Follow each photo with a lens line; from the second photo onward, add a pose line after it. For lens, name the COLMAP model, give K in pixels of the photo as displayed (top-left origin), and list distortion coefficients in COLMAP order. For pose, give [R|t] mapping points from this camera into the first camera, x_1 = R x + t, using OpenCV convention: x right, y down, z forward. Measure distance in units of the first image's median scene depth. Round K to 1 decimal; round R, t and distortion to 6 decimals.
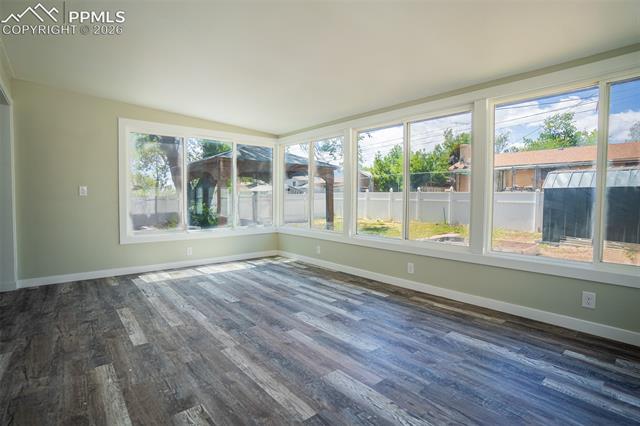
lens RADIAL K [[316.4, 0, 320.7], [0, 316.4, 212.1], [0, 0, 1]] dist [-0.064665, 0.020032]
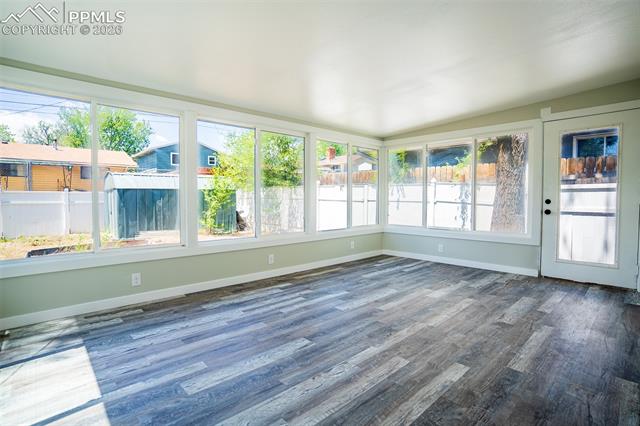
lens RADIAL K [[316.4, 0, 320.1], [0, 316.4, 210.8], [0, 0, 1]] dist [-0.064665, 0.020032]
pose [[-0.054212, -0.041948, 0.997648, -1.139487], [0.042710, 0.998105, 0.044288, -0.054089], [-0.997616, 0.045010, -0.052318, 1.148221]]
